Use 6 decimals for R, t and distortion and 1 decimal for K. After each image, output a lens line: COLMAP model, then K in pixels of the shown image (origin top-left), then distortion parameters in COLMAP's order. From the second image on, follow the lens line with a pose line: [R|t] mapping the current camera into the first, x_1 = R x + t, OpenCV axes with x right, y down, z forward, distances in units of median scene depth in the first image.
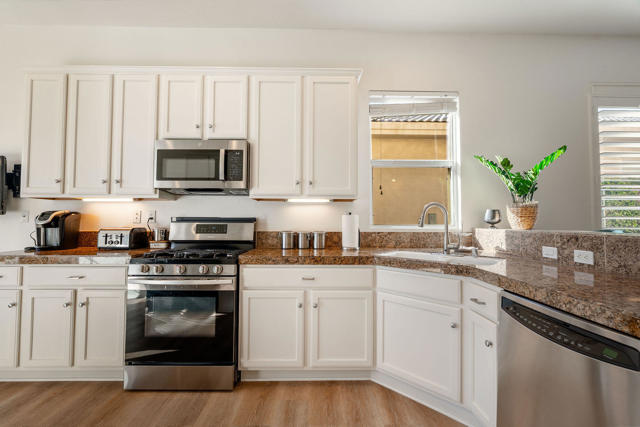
lens RADIAL K [[287.9, 0, 319.5], [0, 287.9, 212.2], [0, 0, 1]] dist [-0.007394, 0.000430]
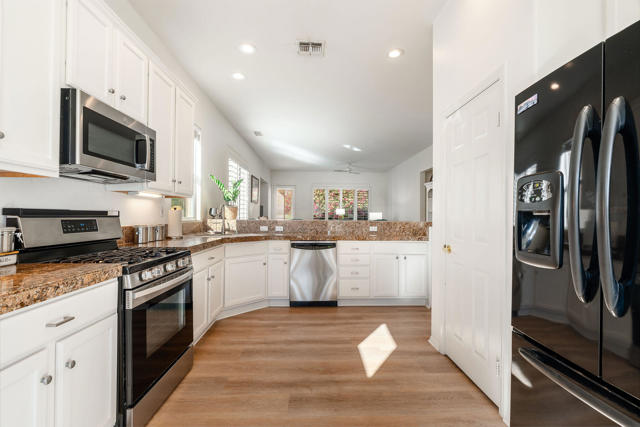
lens RADIAL K [[287.9, 0, 322.8], [0, 287.9, 212.3], [0, 0, 1]] dist [-0.007394, 0.000430]
pose [[-0.029531, 0.007479, 0.999536, -1.253841], [-0.038236, 0.999232, -0.008607, 0.008131], [-0.998832, -0.038473, -0.029223, 0.471169]]
